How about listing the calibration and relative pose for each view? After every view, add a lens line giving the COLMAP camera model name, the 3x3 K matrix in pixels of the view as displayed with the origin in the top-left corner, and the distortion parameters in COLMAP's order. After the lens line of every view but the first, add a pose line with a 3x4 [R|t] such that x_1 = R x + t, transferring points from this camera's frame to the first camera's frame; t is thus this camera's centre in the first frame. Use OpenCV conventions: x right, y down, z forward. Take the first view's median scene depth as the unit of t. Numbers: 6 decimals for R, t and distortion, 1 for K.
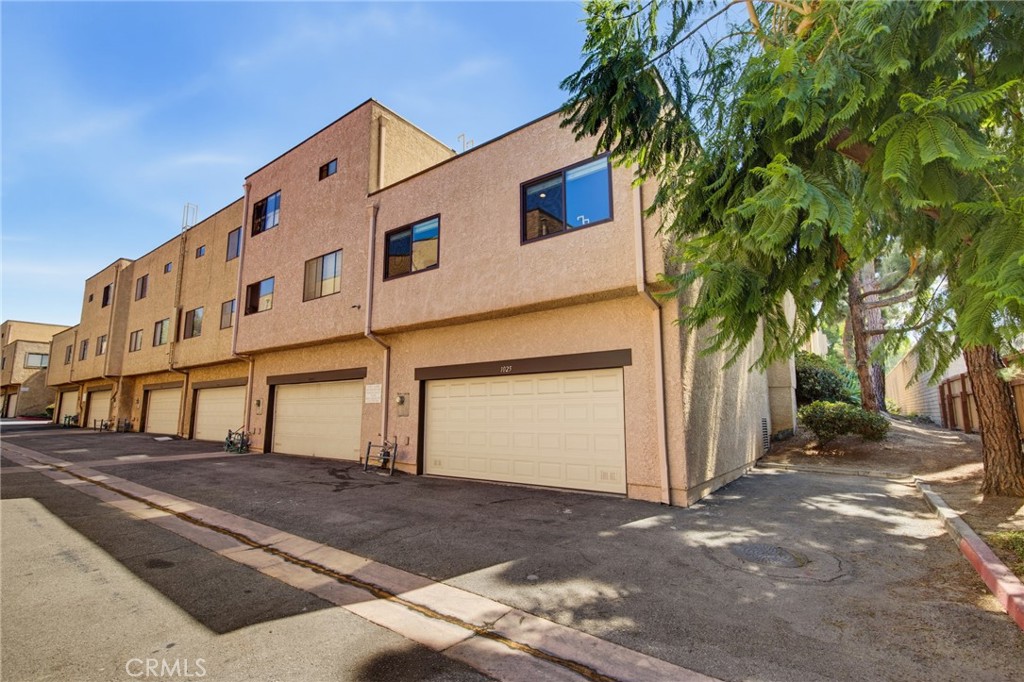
lens RADIAL K [[468.7, 0, 511.4], [0, 468.7, 343.6], [0, 0, 1]] dist [-0.002242, 0.000900]
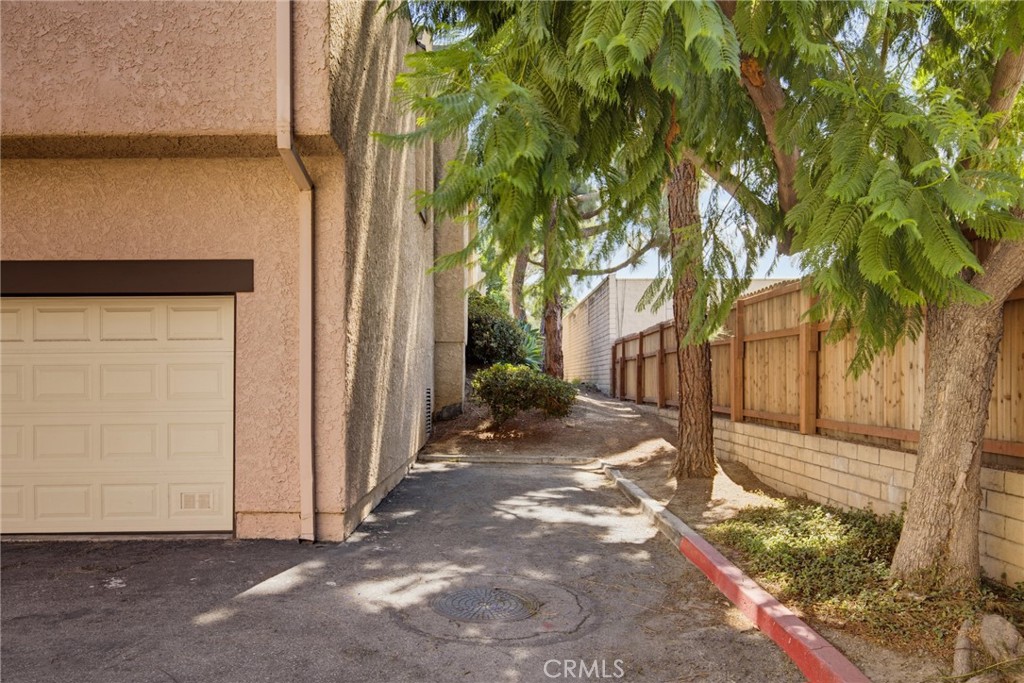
lens RADIAL K [[747.8, 0, 509.8], [0, 747.8, 375.8], [0, 0, 1]] dist [0.001585, 0.003838]
pose [[0.790670, 0.000427, 0.612243, -0.030360], [-0.086633, 0.990016, 0.111190, 0.022650], [-0.606082, -0.140955, 0.782813, 0.167361]]
